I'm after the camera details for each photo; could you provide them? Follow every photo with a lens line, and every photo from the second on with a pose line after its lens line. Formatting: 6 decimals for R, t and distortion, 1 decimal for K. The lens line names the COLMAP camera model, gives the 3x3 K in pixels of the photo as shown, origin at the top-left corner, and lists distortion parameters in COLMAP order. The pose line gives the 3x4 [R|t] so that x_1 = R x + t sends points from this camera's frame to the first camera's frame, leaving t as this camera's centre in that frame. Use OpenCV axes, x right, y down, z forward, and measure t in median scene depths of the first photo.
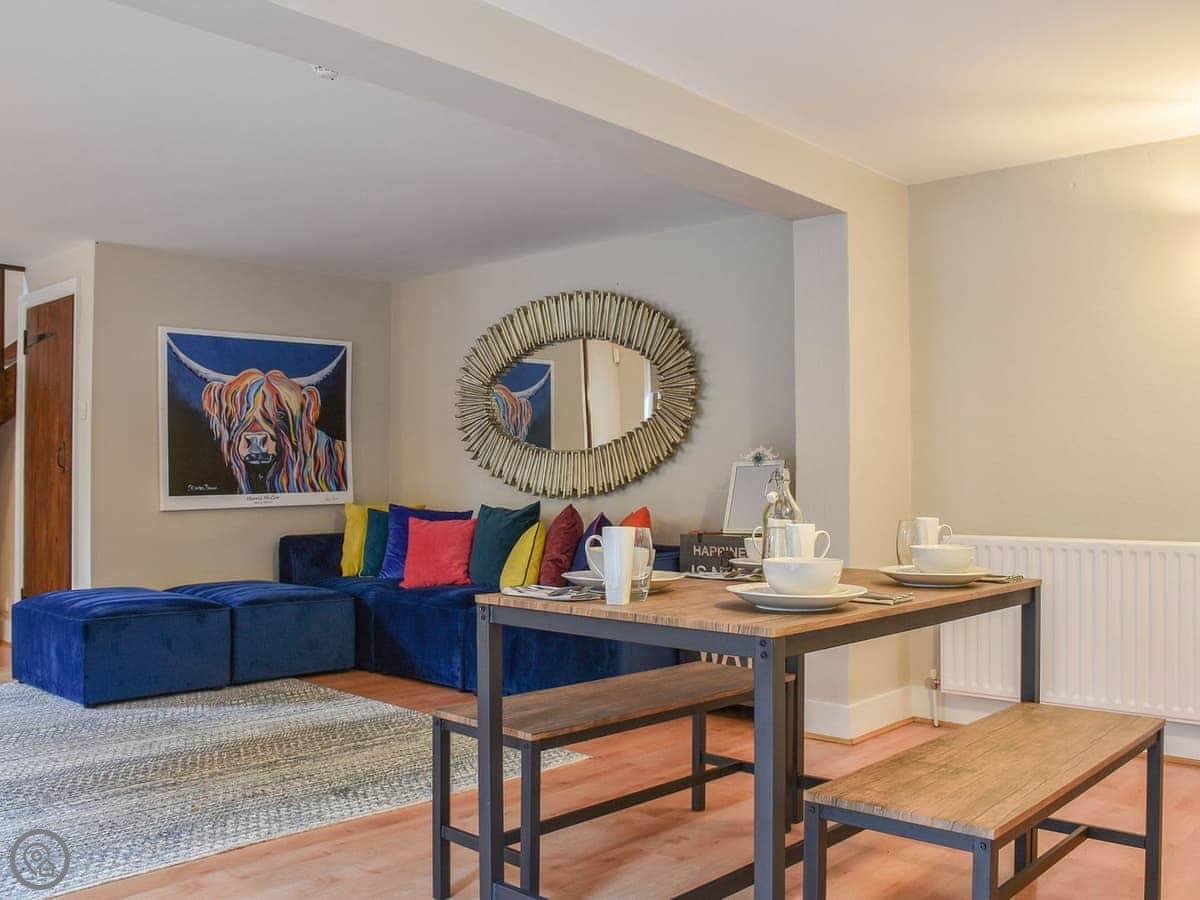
lens RADIAL K [[1079.9, 0, 600.0], [0, 1079.9, 450.0], [0, 0, 1]] dist [-0.147226, 0.092855]
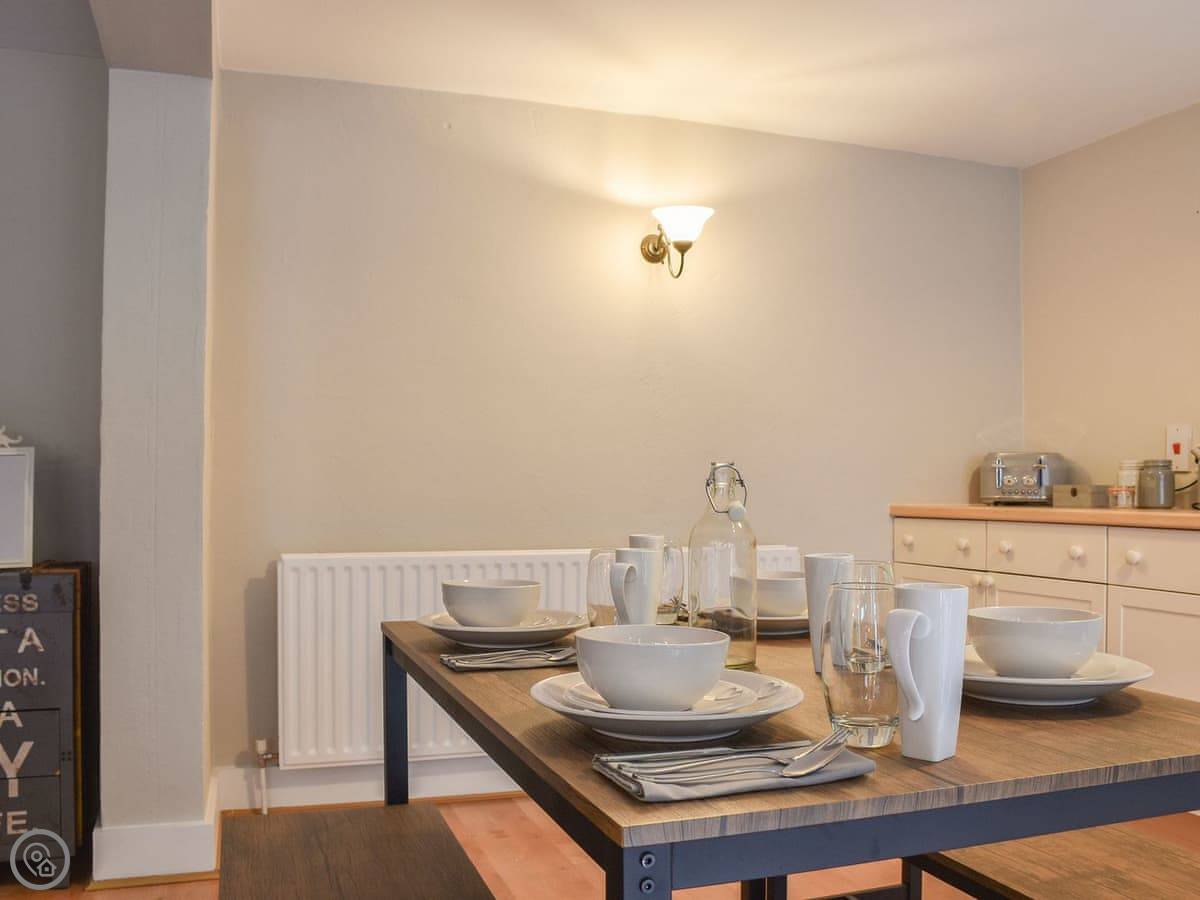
lens RADIAL K [[1079.9, 0, 600.0], [0, 1079.9, 450.0], [0, 0, 1]] dist [-0.147226, 0.092855]
pose [[0.472962, 0.021485, 0.880821, -0.143352], [-0.020767, 0.999697, -0.013234, 0.008504], [-0.880838, -0.012033, 0.473265, 0.300213]]
